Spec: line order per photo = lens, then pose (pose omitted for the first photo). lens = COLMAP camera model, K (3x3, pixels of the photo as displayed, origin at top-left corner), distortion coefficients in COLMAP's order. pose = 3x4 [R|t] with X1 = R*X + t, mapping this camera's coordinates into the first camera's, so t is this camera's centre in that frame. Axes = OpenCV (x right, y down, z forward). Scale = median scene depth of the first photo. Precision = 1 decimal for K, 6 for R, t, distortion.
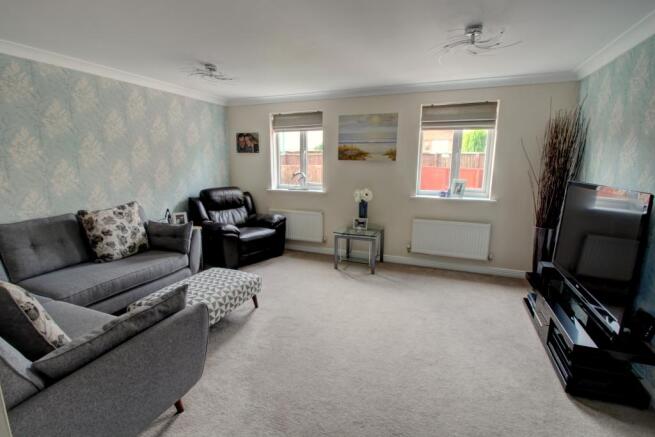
lens RADIAL K [[305.8, 0, 329.1], [0, 305.8, 217.8], [0, 0, 1]] dist [-0.015423, -0.001176]
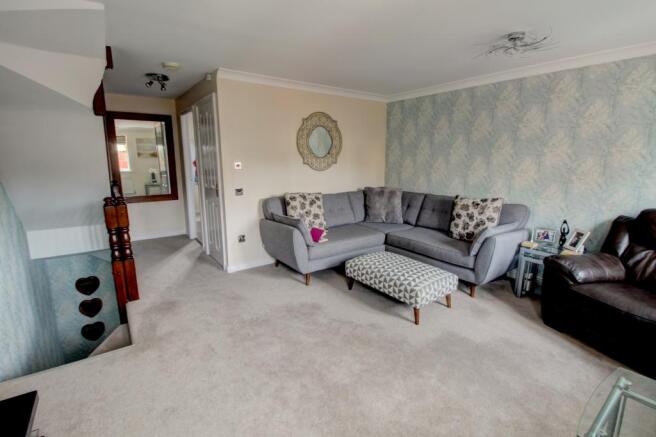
lens RADIAL K [[306.2, 0, 329.4], [0, 306.2, 218.0], [0, 0, 1]] dist [-0.015423, -0.001176]
pose [[-0.518277, 0.155764, -0.840908, 0.576781], [-0.162970, 0.947268, 0.275908, -0.194562], [0.839542, 0.280039, -0.465562, 1.101706]]
